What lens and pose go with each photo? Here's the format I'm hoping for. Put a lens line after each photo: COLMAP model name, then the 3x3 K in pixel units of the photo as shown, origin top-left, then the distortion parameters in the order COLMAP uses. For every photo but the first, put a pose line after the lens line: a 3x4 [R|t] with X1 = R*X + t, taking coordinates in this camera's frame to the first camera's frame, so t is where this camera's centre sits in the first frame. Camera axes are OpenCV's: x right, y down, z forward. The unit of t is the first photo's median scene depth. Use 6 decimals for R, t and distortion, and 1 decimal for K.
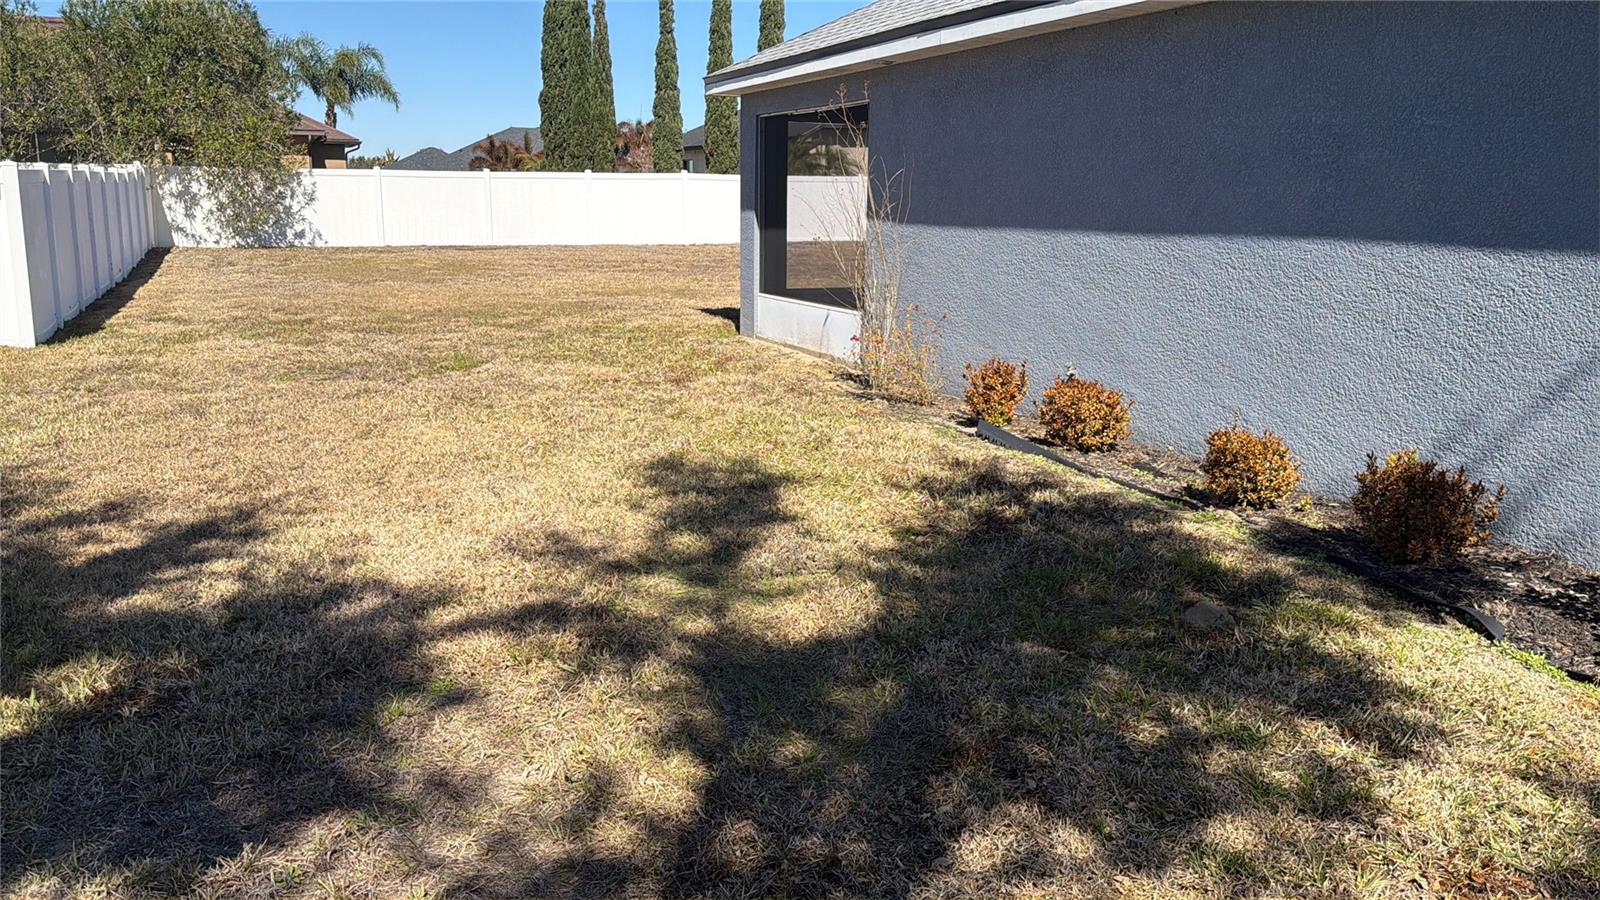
lens RADIAL K [[1278.0, 0, 801.0], [0, 1278.0, 452.1], [0, 0, 1]] dist [0.085518, -0.091431]
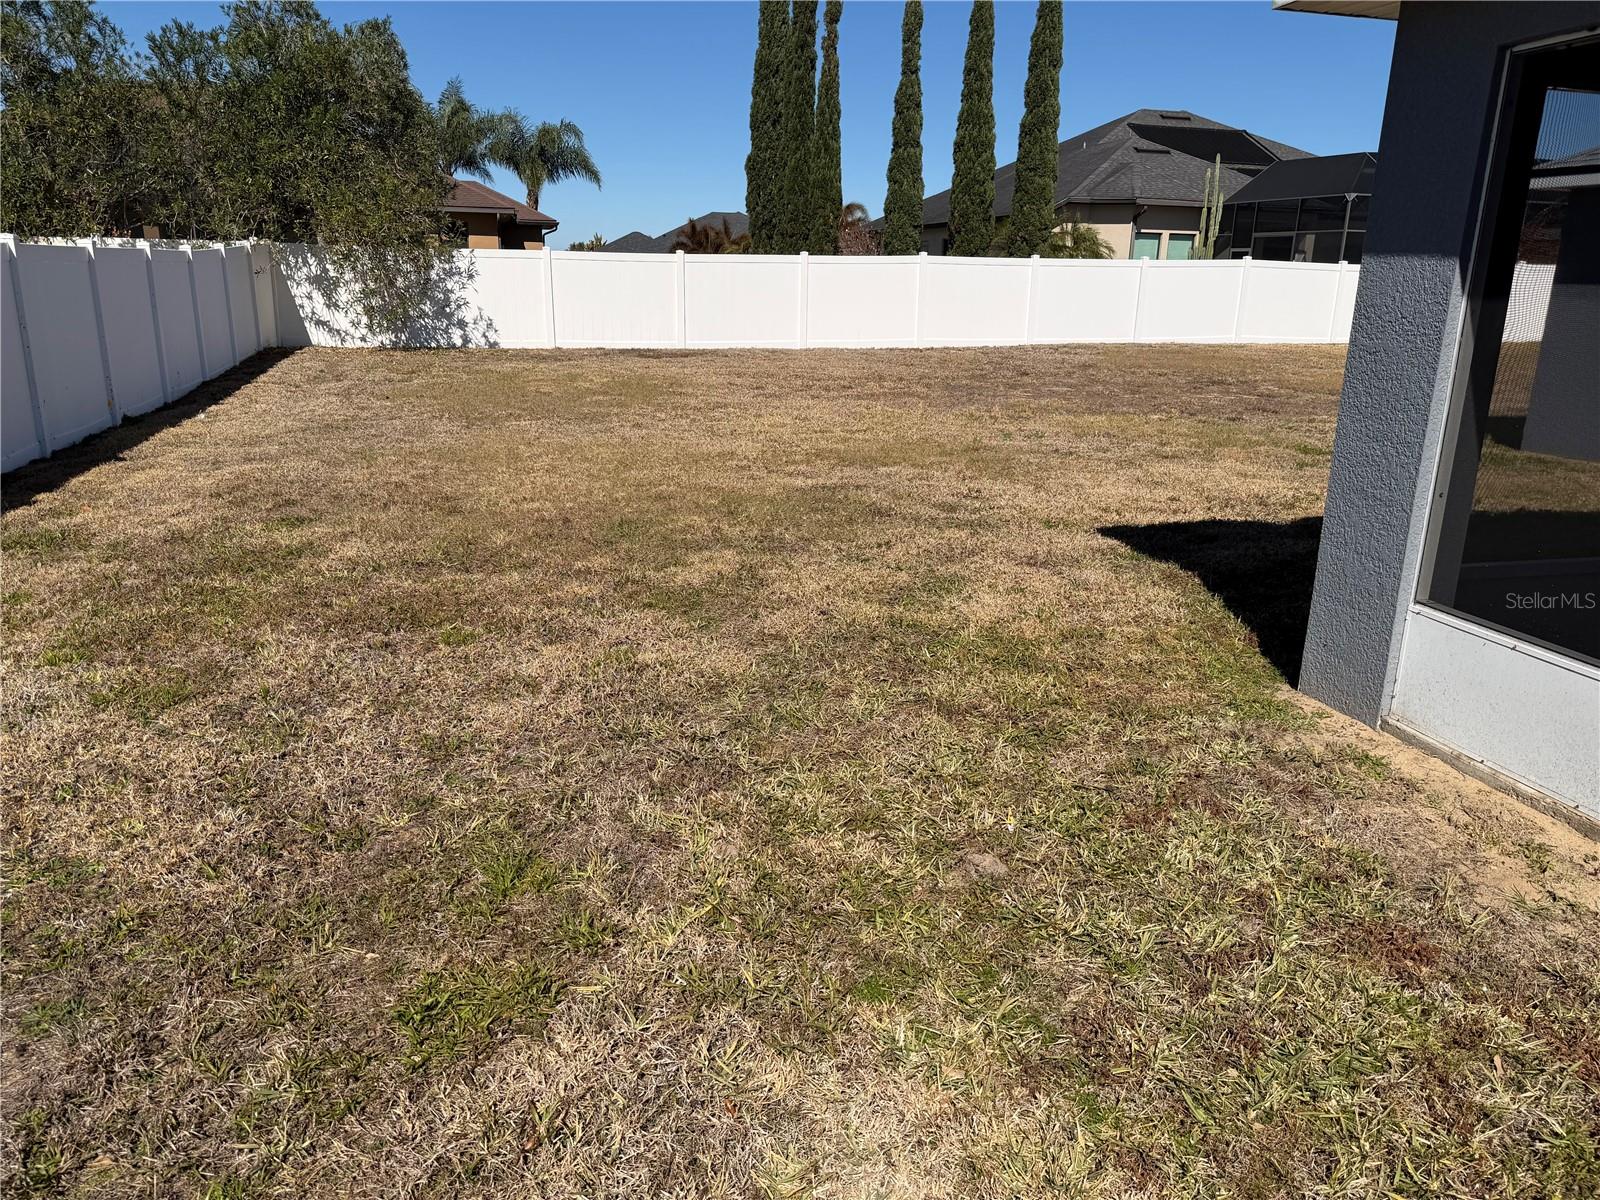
lens RADIAL K [[1140.6, 0, 792.3], [0, 1140.6, 594.2], [0, 0, 1]] dist [0.080524, -0.094608]
pose [[0.989023, 0.046500, -0.140252, -0.058549], [-0.036430, 0.996627, 0.073529, -0.054959], [0.143198, -0.067613, 0.987382, 0.259218]]
